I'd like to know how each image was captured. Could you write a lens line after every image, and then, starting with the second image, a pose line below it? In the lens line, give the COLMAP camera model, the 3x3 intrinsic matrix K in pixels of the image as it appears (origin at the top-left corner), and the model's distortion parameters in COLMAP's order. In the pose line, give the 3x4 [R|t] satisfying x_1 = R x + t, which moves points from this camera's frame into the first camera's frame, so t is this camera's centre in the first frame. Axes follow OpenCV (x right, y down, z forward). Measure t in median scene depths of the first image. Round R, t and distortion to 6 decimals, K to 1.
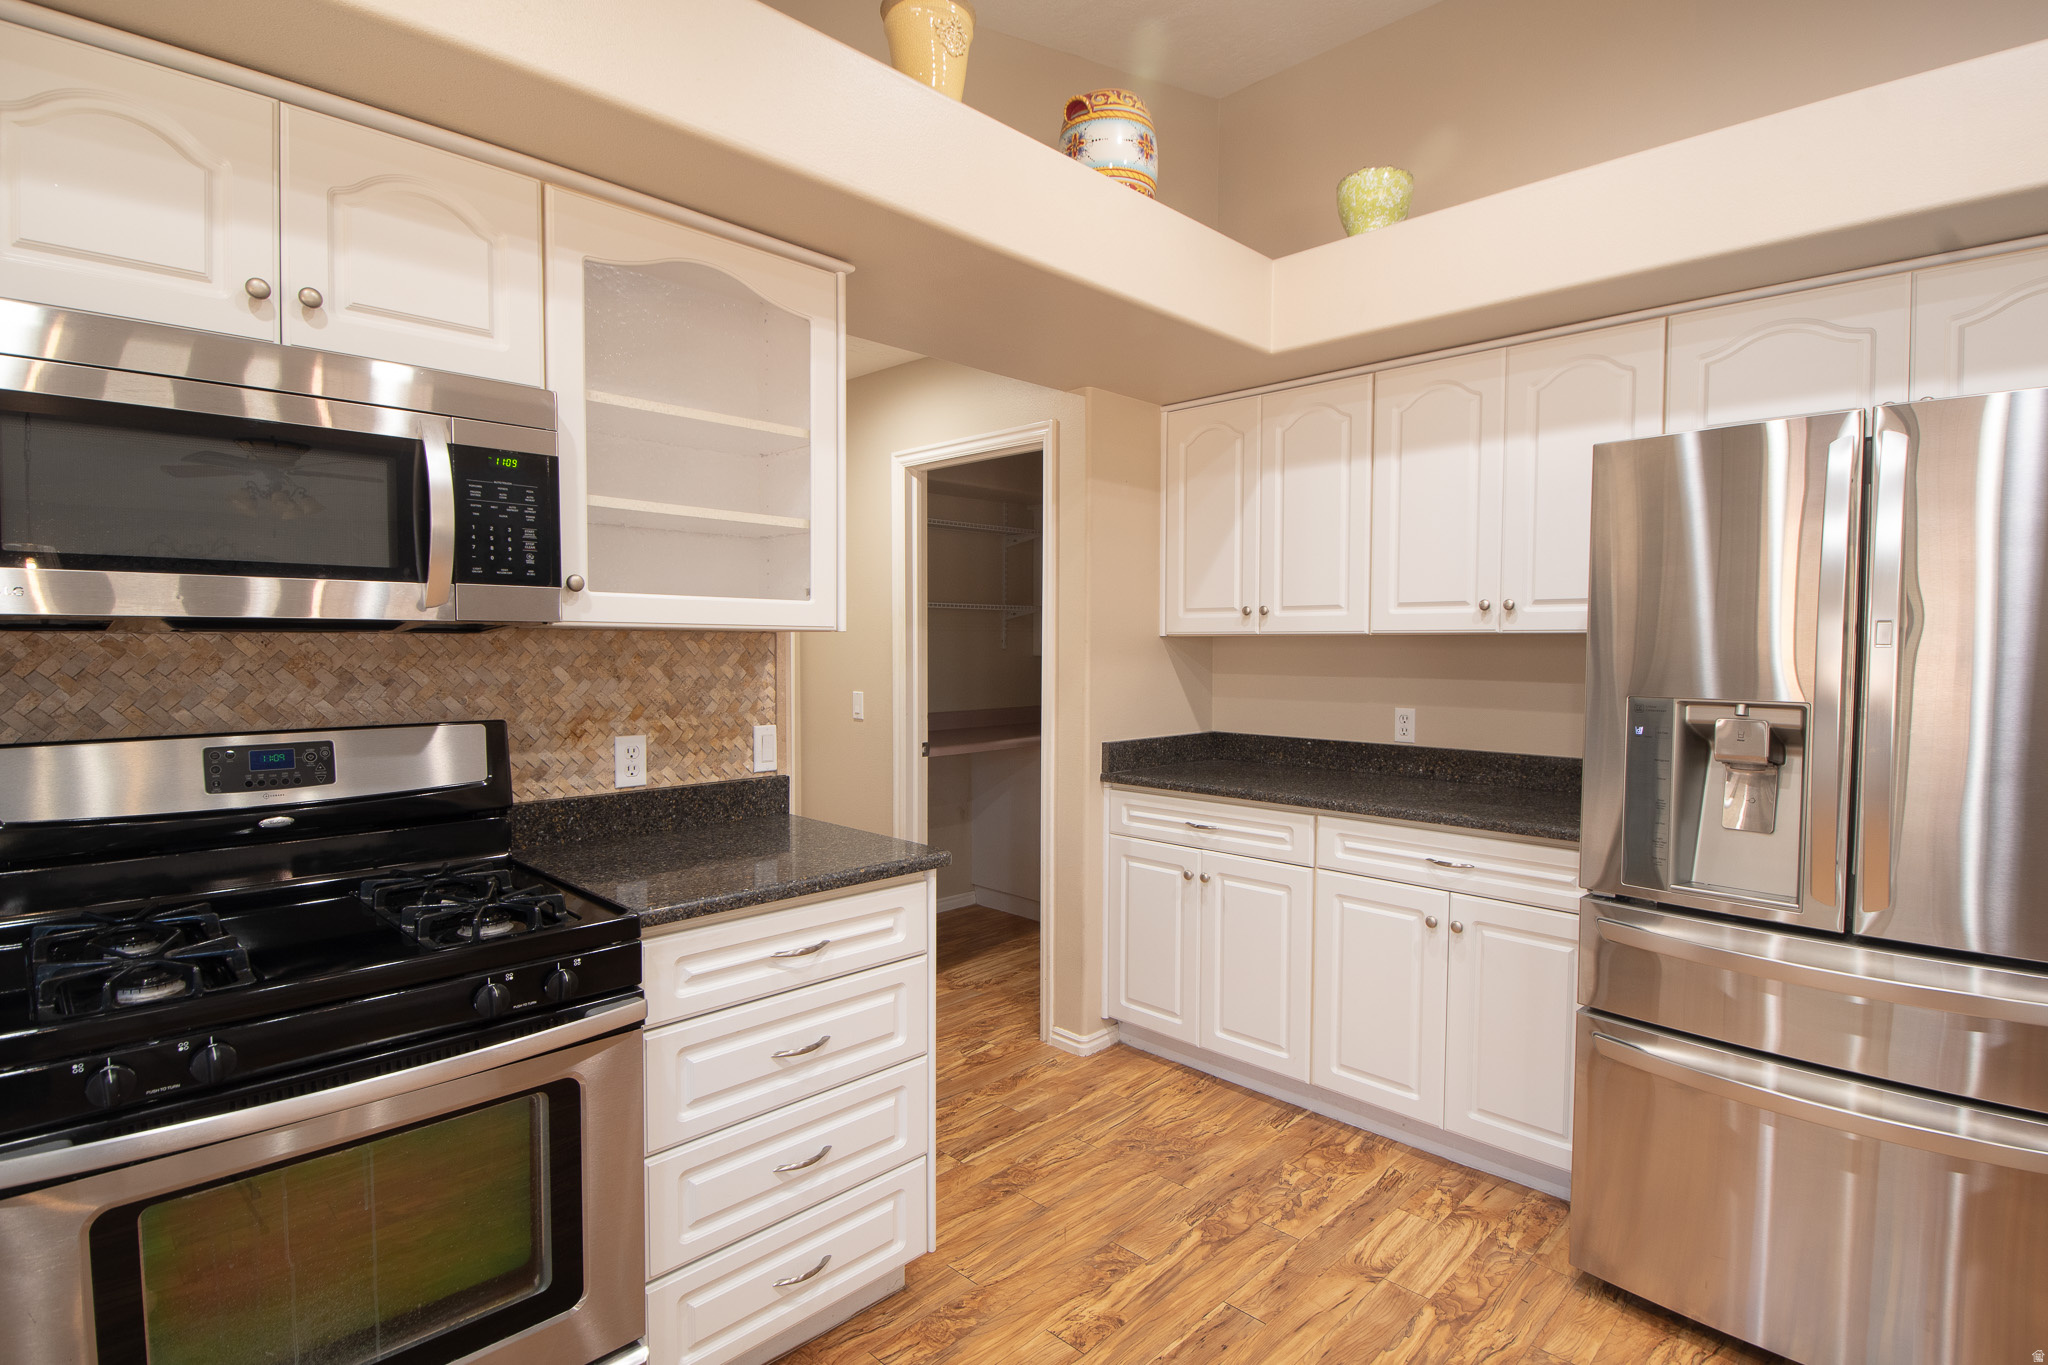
lens RADIAL K [[1028.7, 0, 1024.0], [0, 1028.7, 682.5], [0, 0, 1]] dist [0.002547, 0.000142]
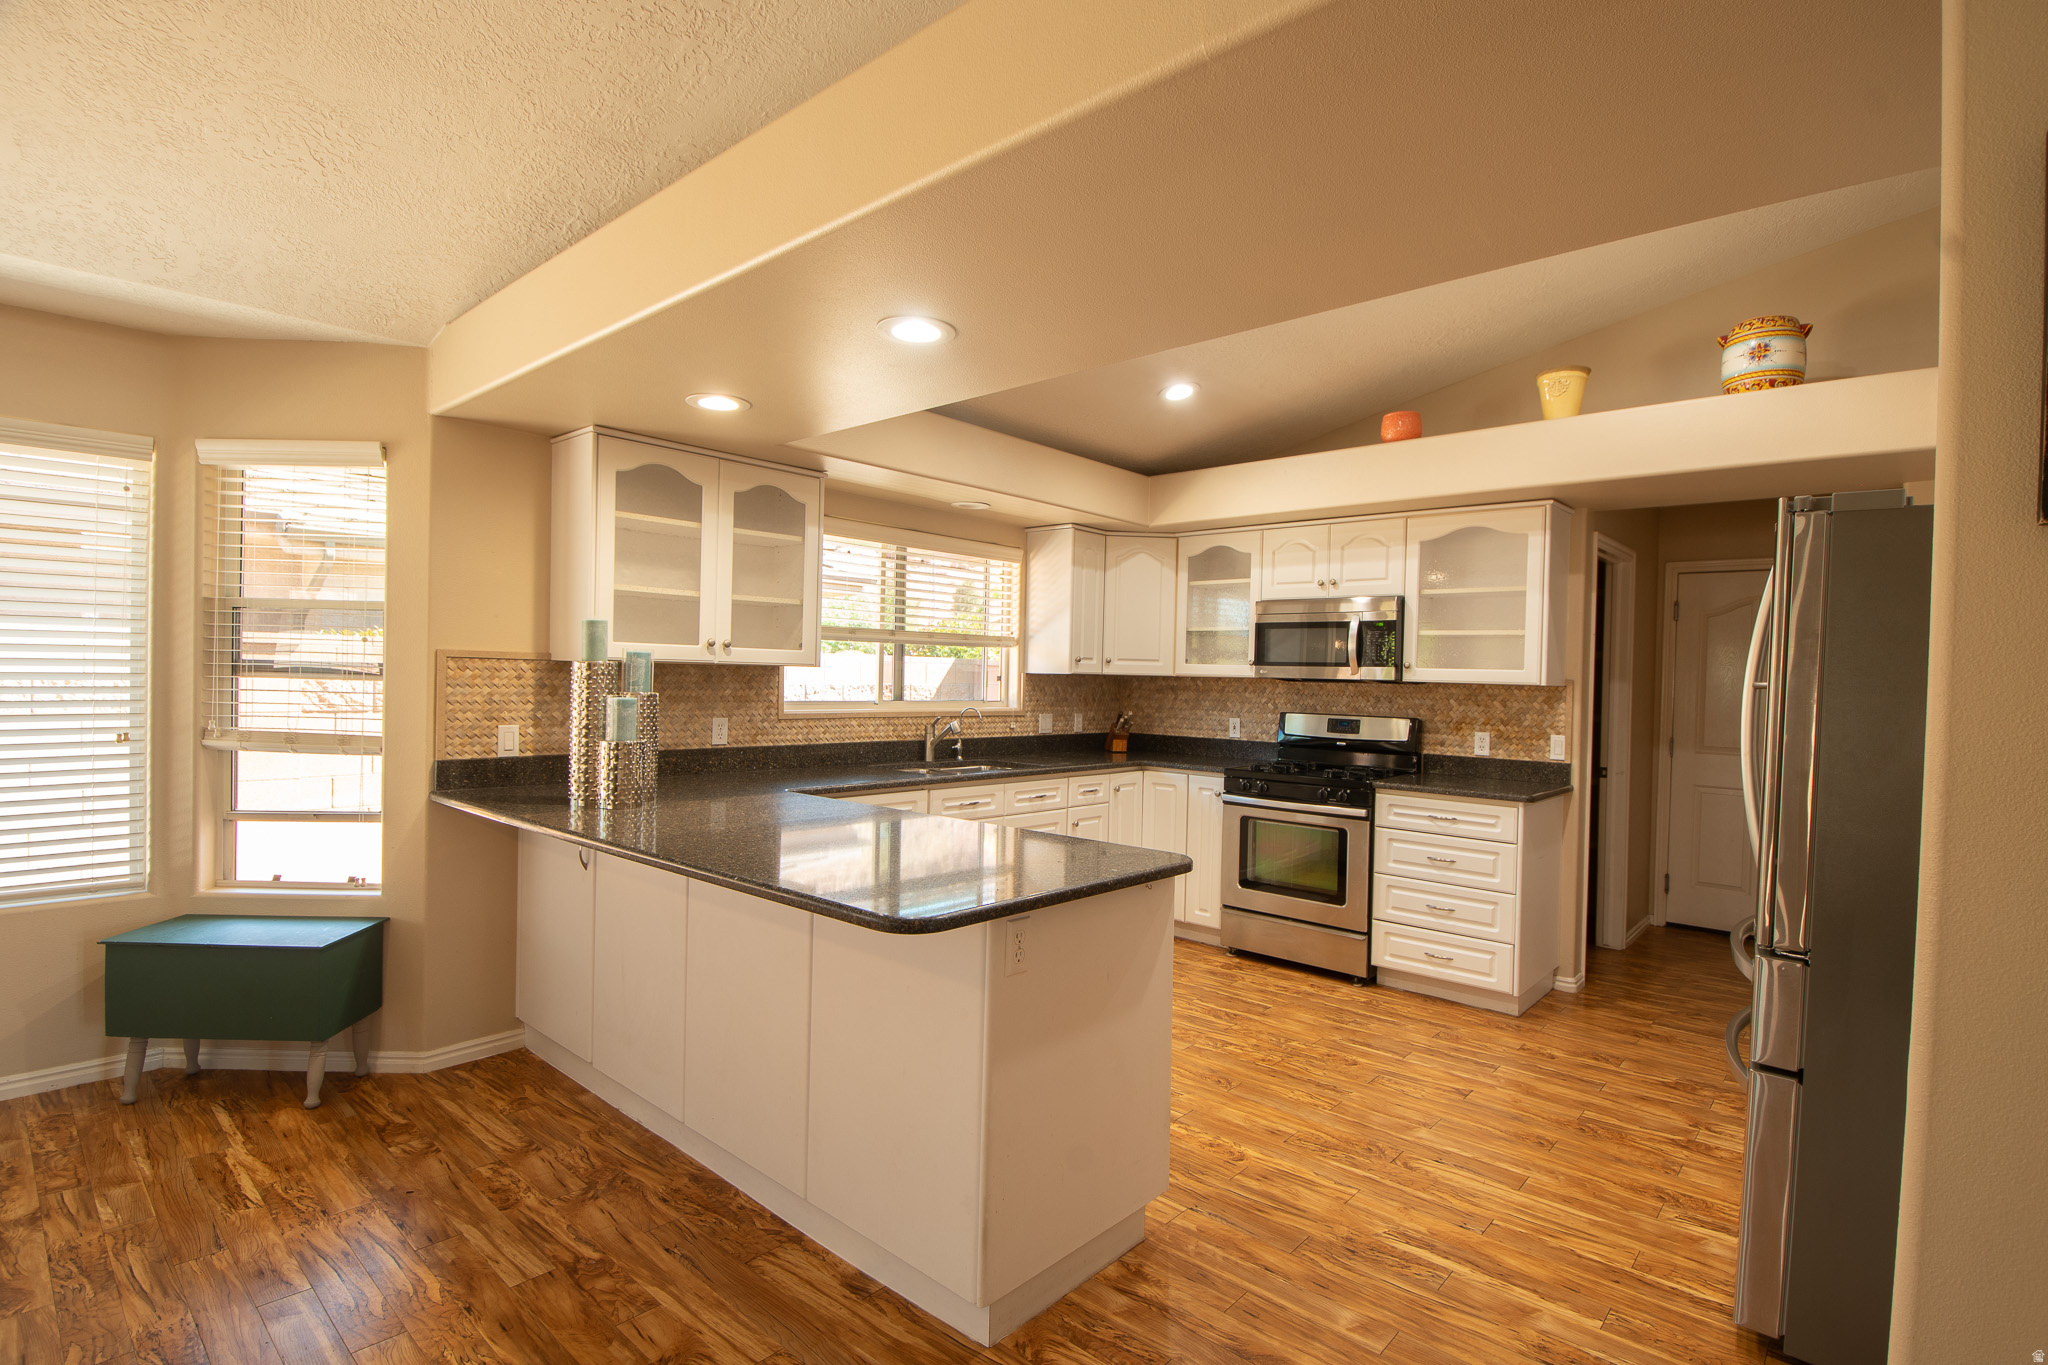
lens RADIAL K [[979.3, 0, 1046.4], [0, 979.3, 688.7], [0, 0, 1]] dist [-0.001723, -0.000486]
pose [[0.050369, 0.010868, -0.998672, 1.779343], [-0.064865, 0.997865, 0.007588, 0.003793], [0.996622, 0.064397, 0.050966, -0.038701]]
